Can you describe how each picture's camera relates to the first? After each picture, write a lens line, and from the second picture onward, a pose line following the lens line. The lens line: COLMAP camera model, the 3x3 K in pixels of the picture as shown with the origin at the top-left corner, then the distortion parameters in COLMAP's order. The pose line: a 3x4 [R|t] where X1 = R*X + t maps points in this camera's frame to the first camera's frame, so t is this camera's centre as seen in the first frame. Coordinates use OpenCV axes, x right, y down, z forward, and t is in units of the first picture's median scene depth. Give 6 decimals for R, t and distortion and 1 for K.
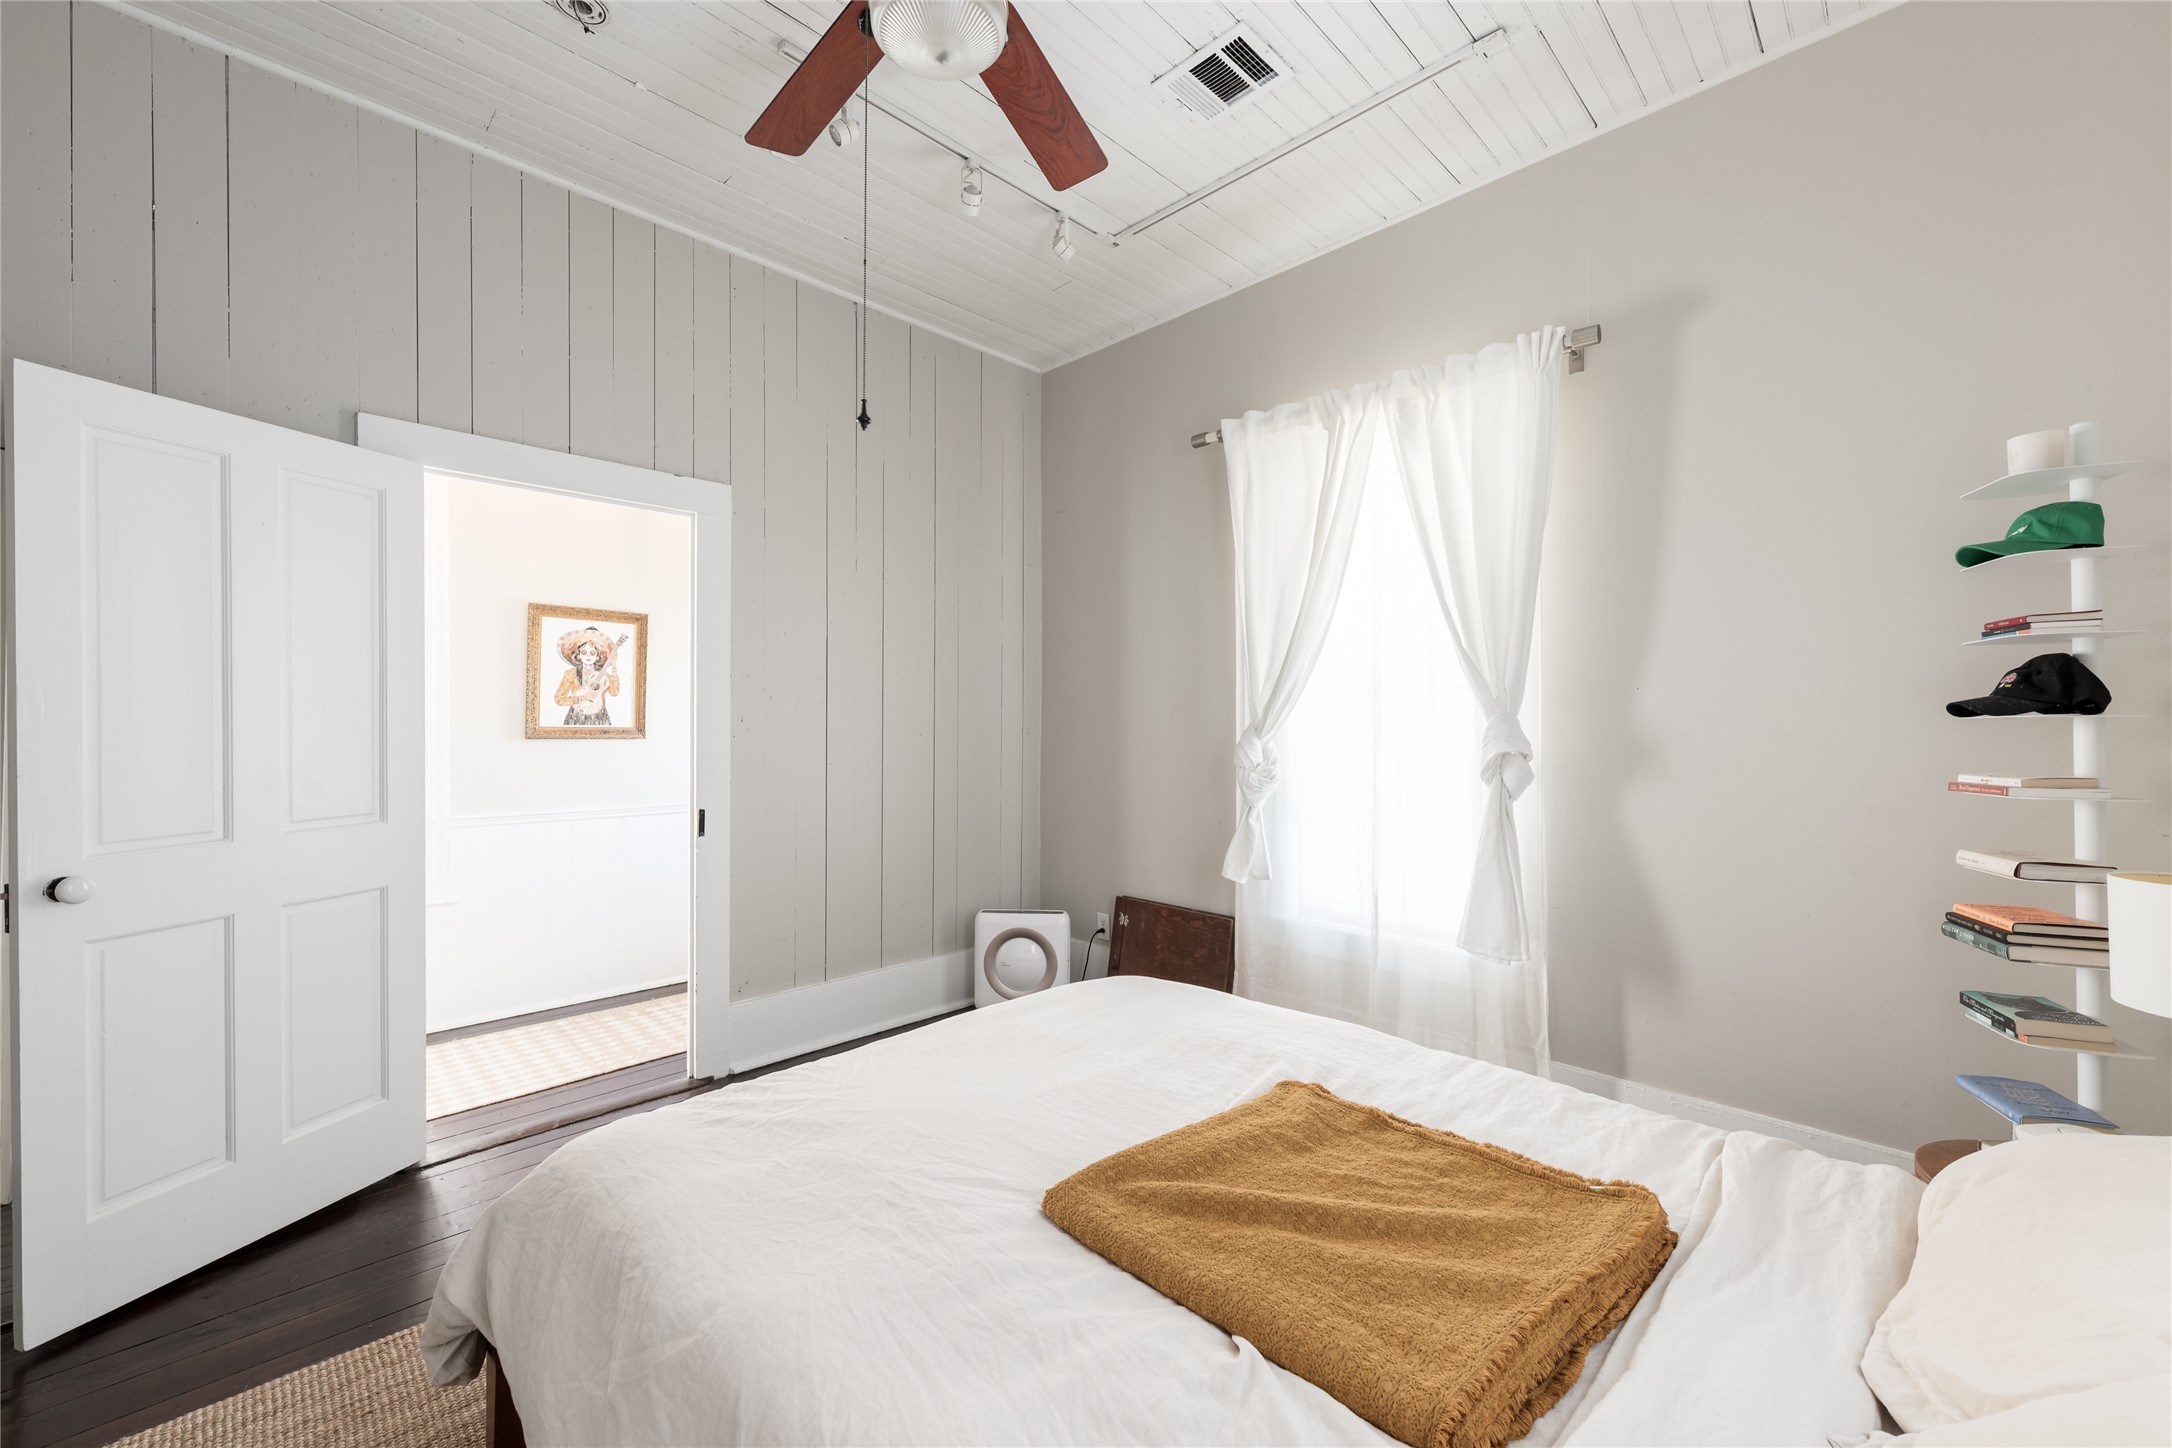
lens RADIAL K [[856.3, 0, 1081.1], [0, 856.3, 716.6], [0, 0, 1]] dist [0.000111, -0.000218]
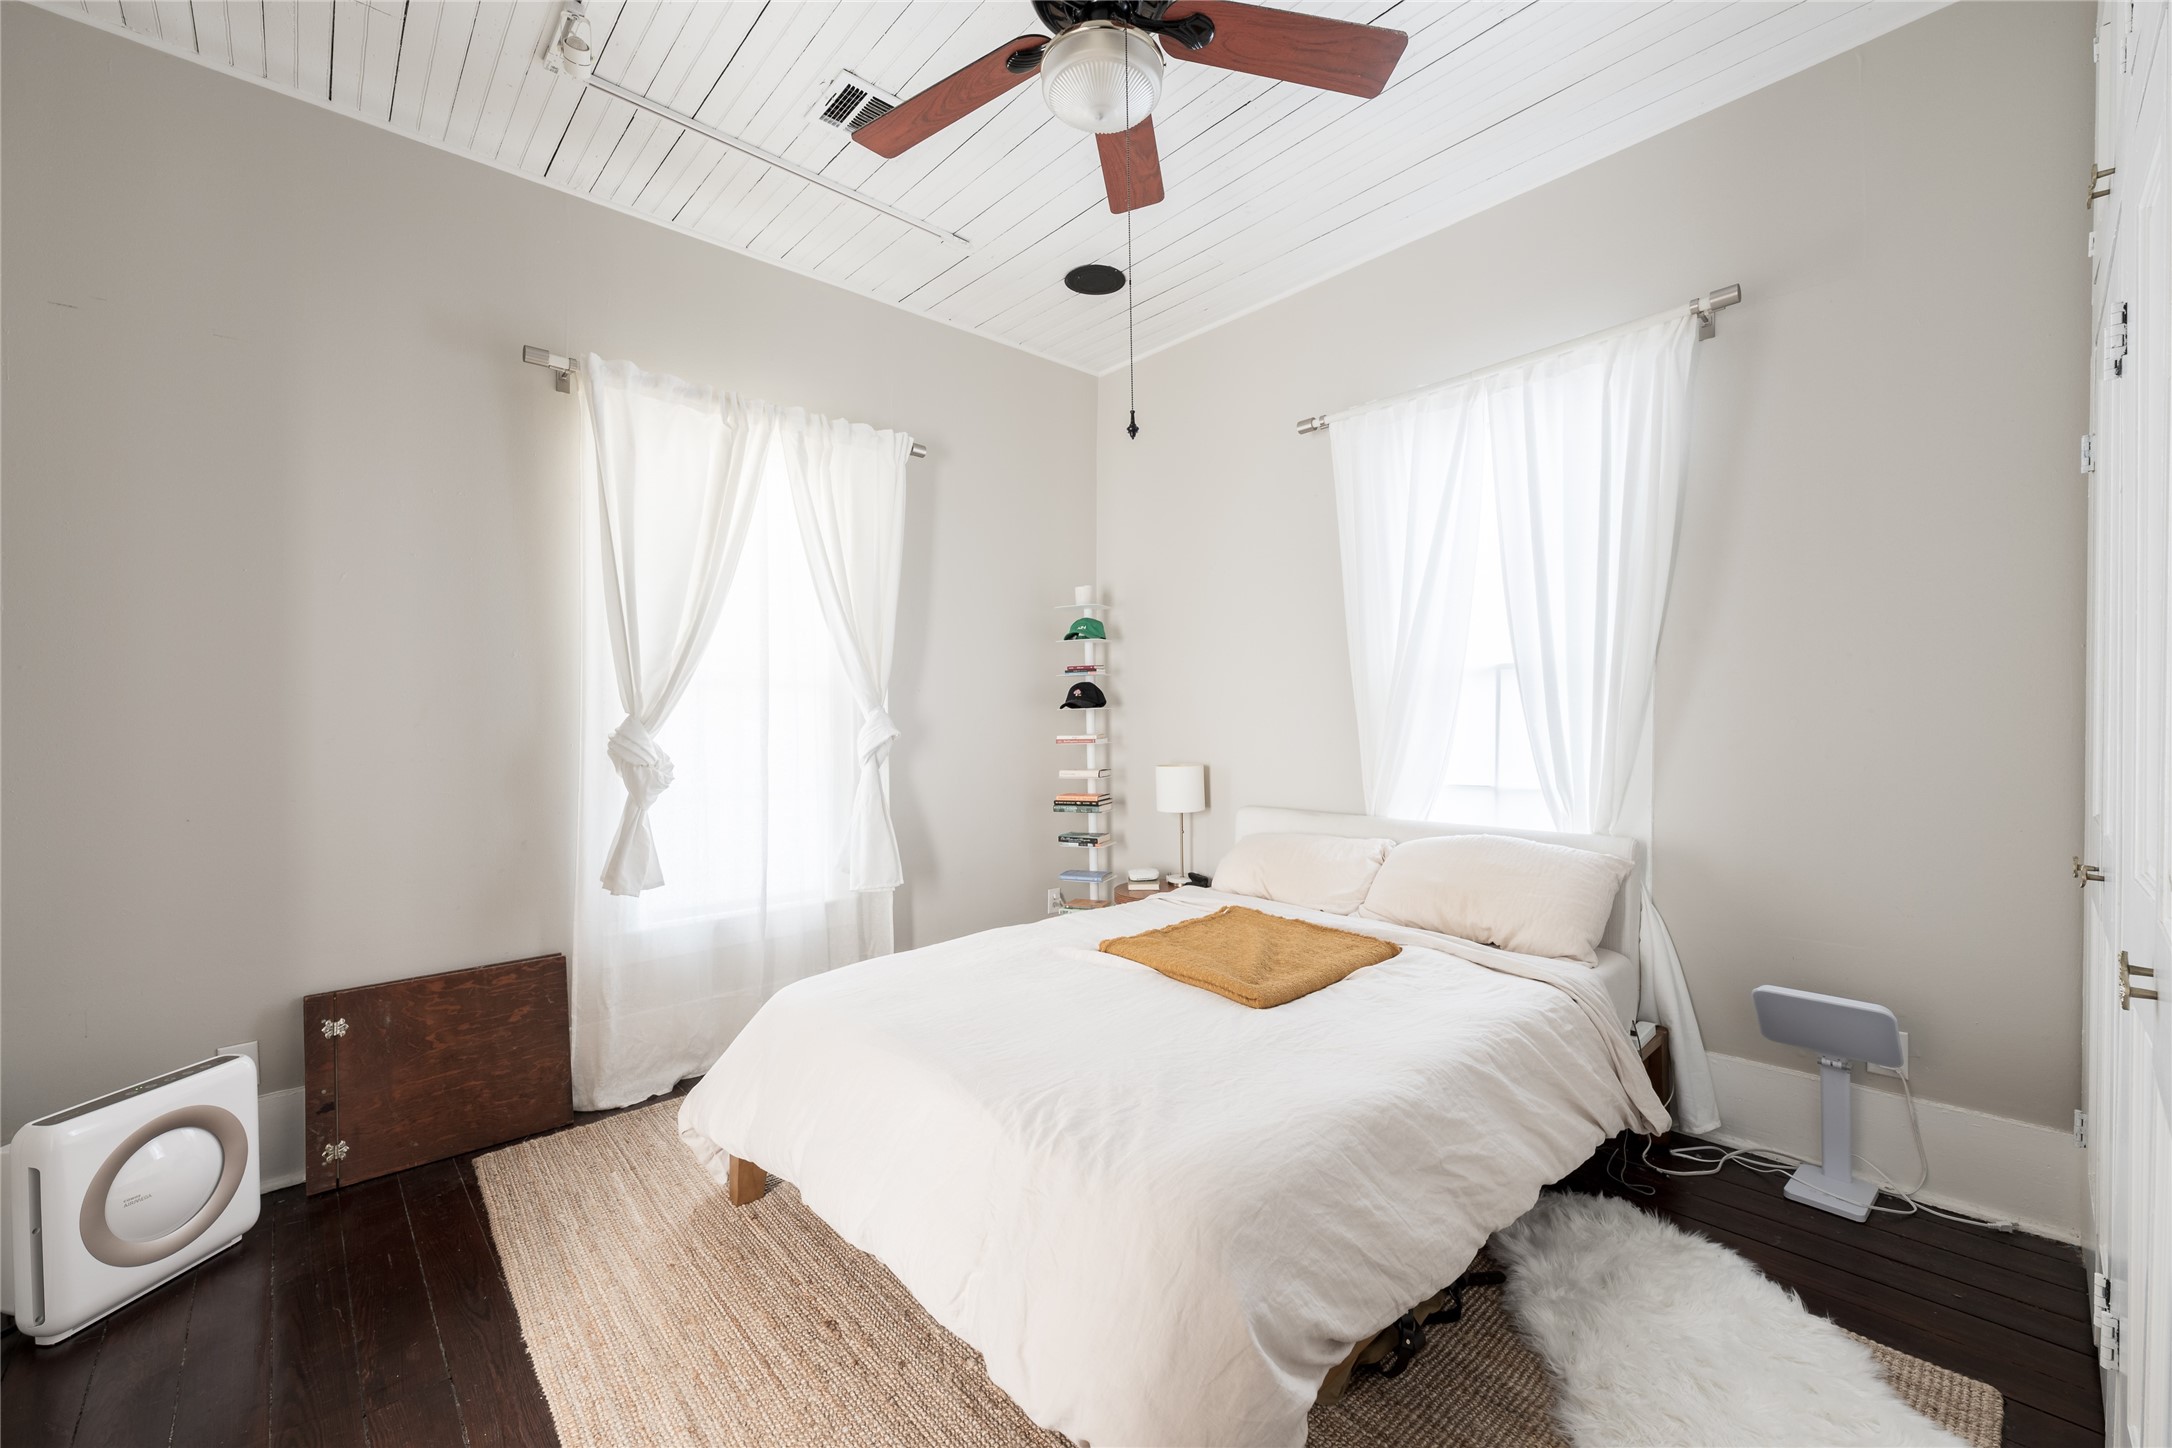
lens RADIAL K [[856.3, 0, 1082.5], [0, 856.3, 724.8], [0, 0, 1]] dist [0.000111, -0.000218]
pose [[0.039036, -0.017513, 0.999084, -0.887618], [-0.000355, 0.999846, 0.017541, 0.001199], [-0.999238, -0.001039, 0.039024, 0.667258]]
